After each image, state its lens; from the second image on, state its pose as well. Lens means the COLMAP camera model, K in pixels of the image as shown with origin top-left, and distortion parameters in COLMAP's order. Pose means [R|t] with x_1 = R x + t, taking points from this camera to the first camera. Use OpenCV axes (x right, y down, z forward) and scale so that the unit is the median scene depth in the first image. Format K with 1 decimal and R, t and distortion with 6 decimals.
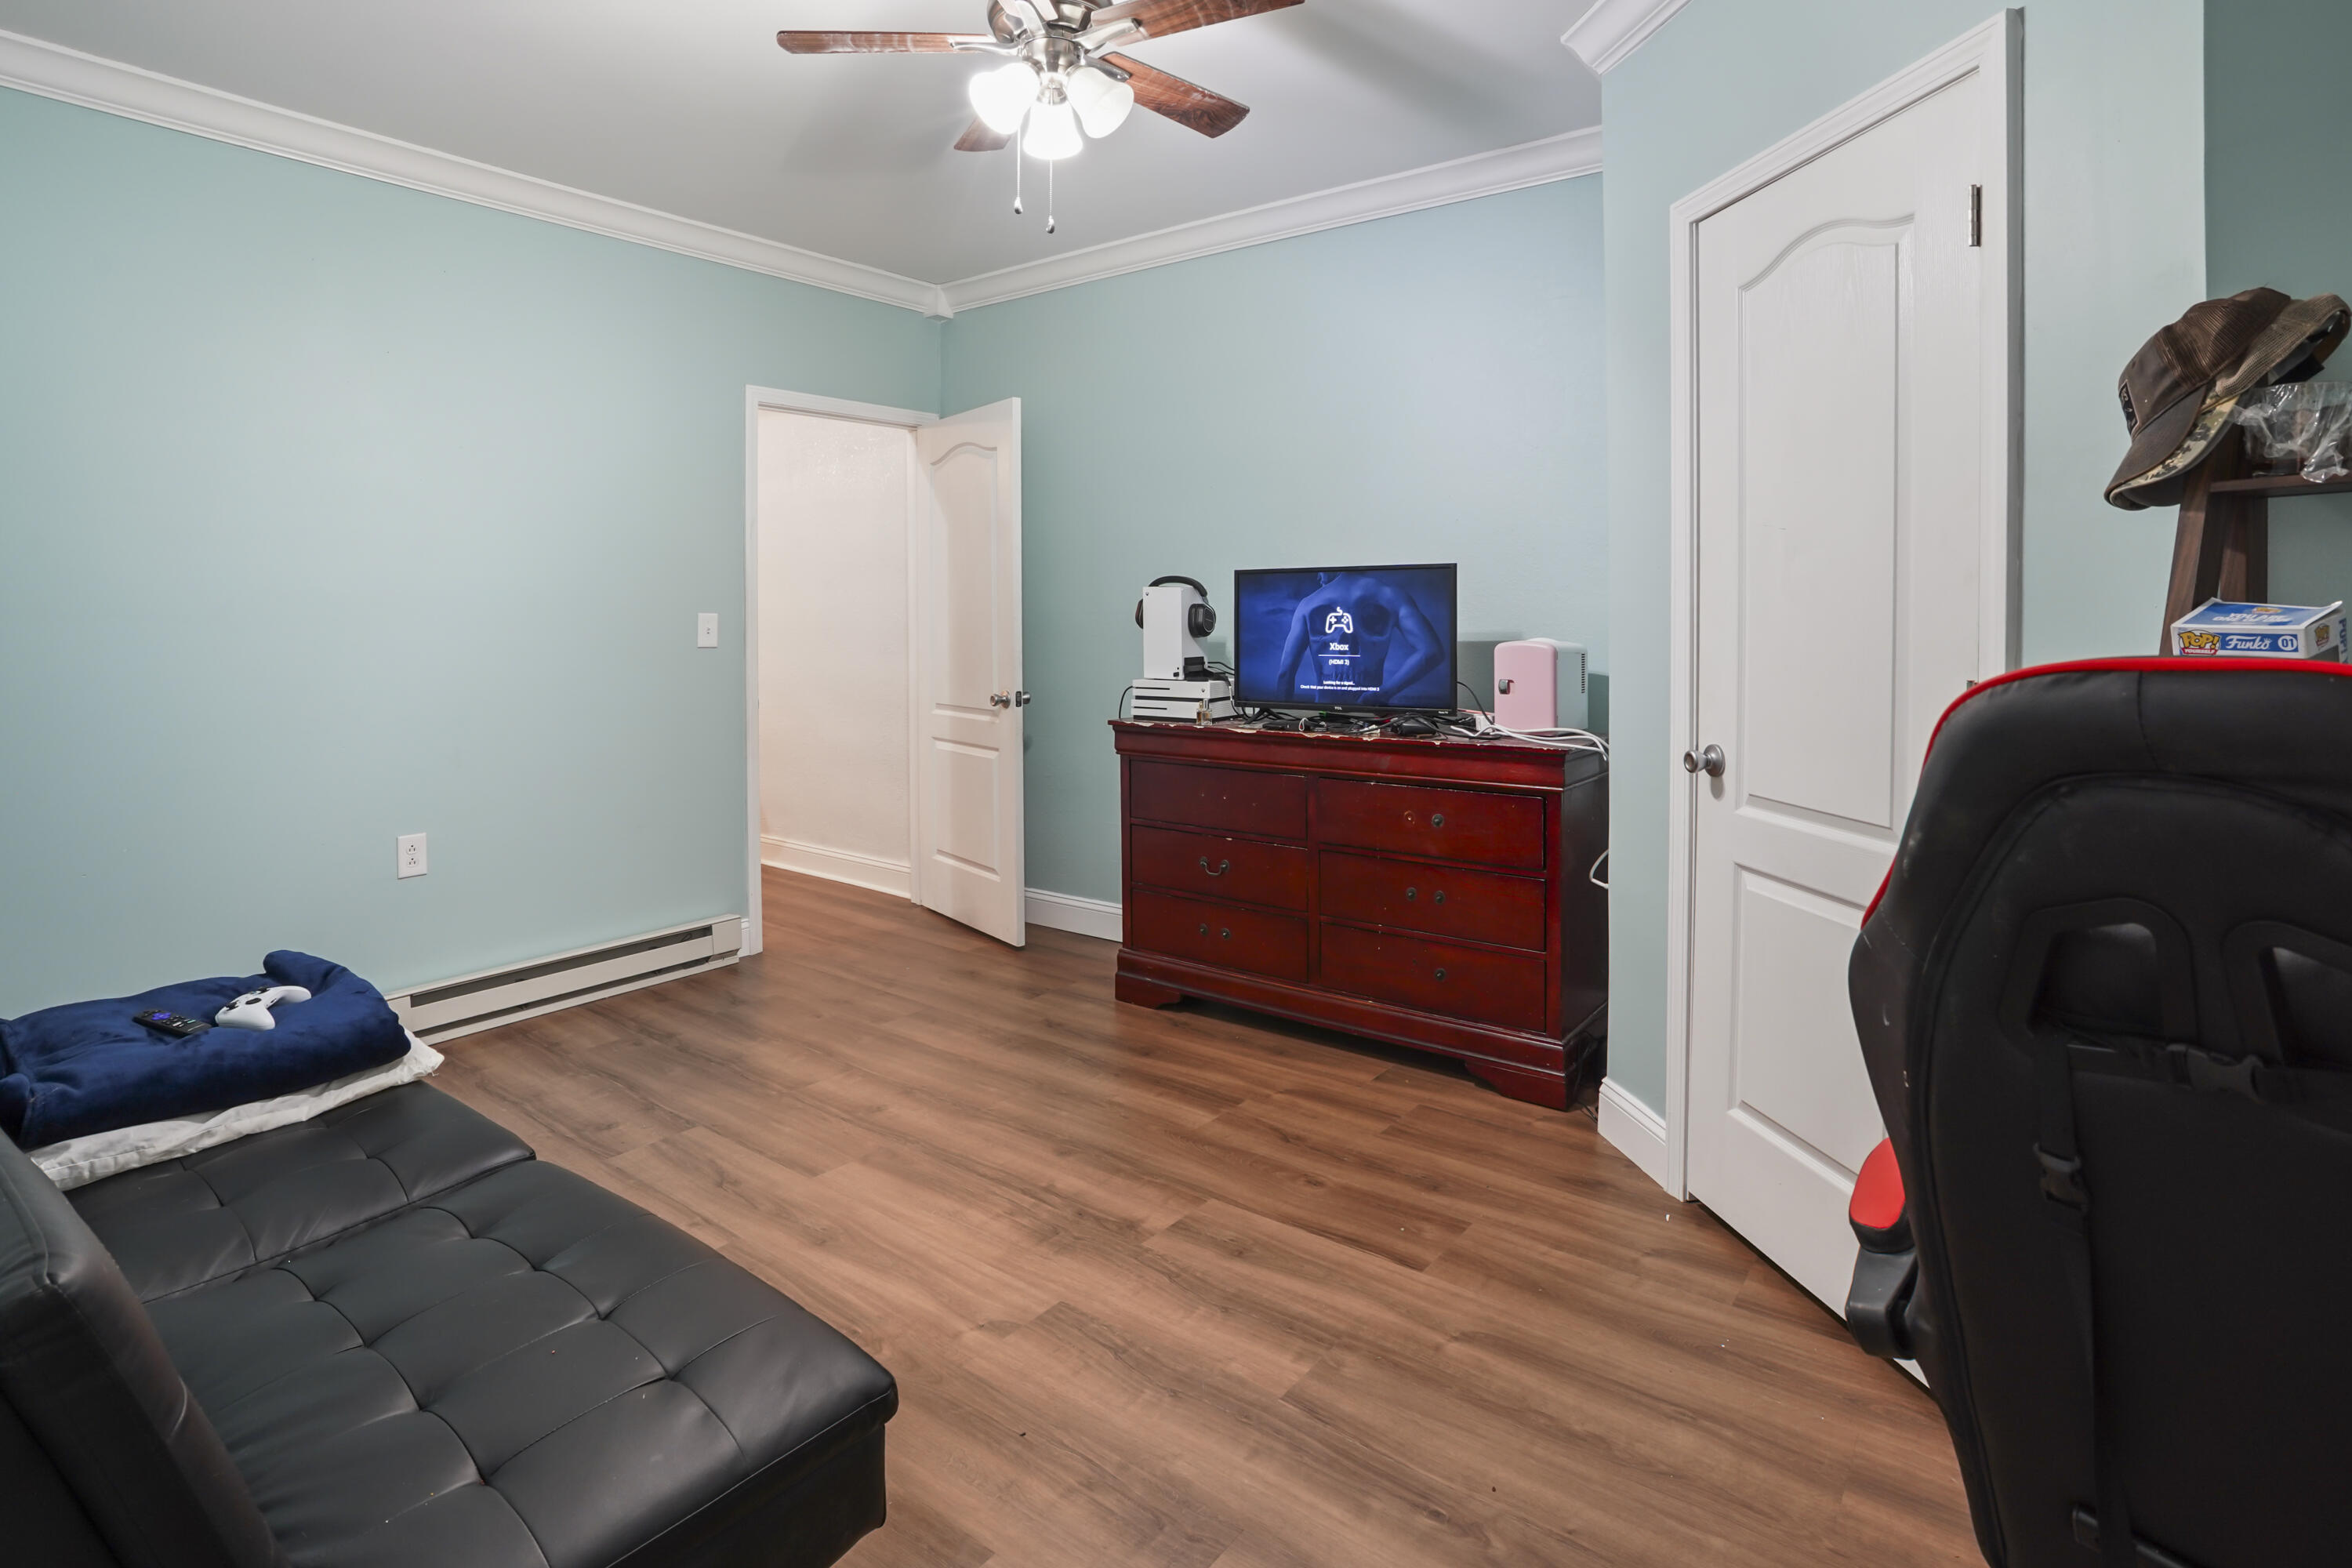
lens RADIAL K [[1256.3, 0, 1164.6], [0, 1256.3, 785.3], [0, 0, 1]] dist [-0.000300, -0.000021]
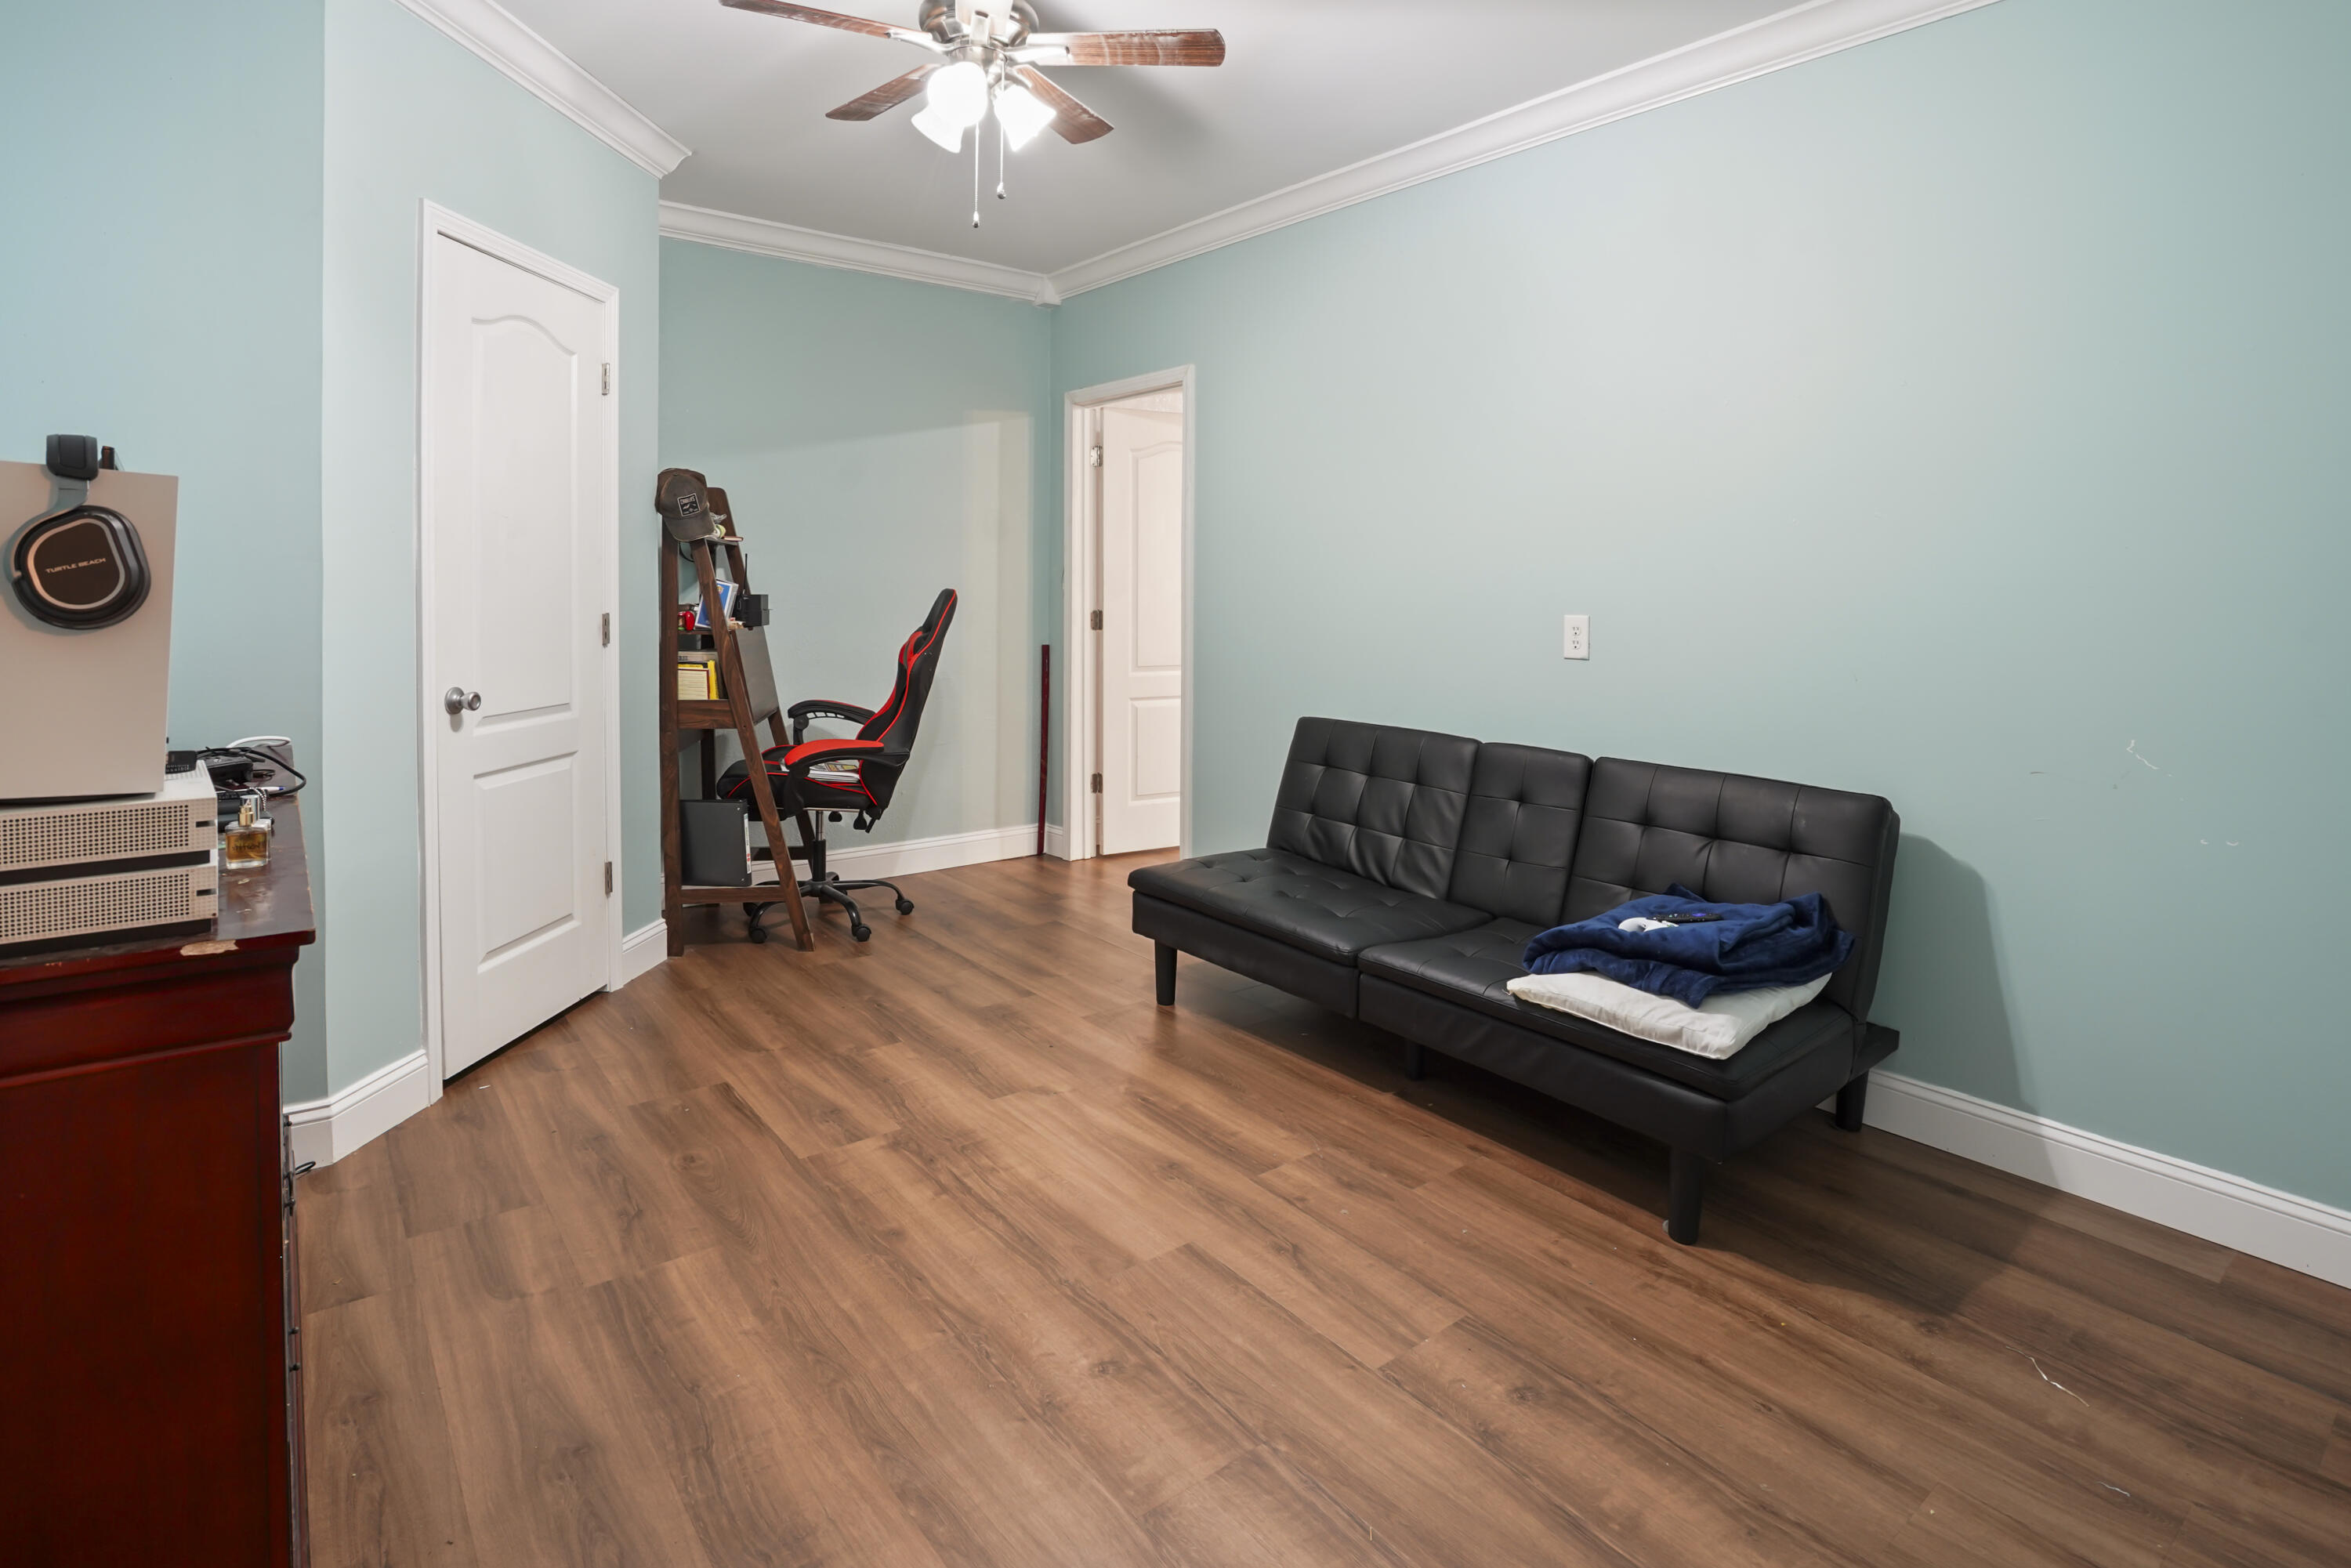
lens RADIAL K [[1098.1, 0, 1173.5], [0, 1098.1, 777.7], [0, 0, 1]] dist [-0.021825, 0.006215]
pose [[-0.977046, -0.034877, 0.210155, -0.423395], [0.029503, 0.954848, 0.295627, -0.212545], [-0.210976, 0.295041, -0.931901, 1.635991]]
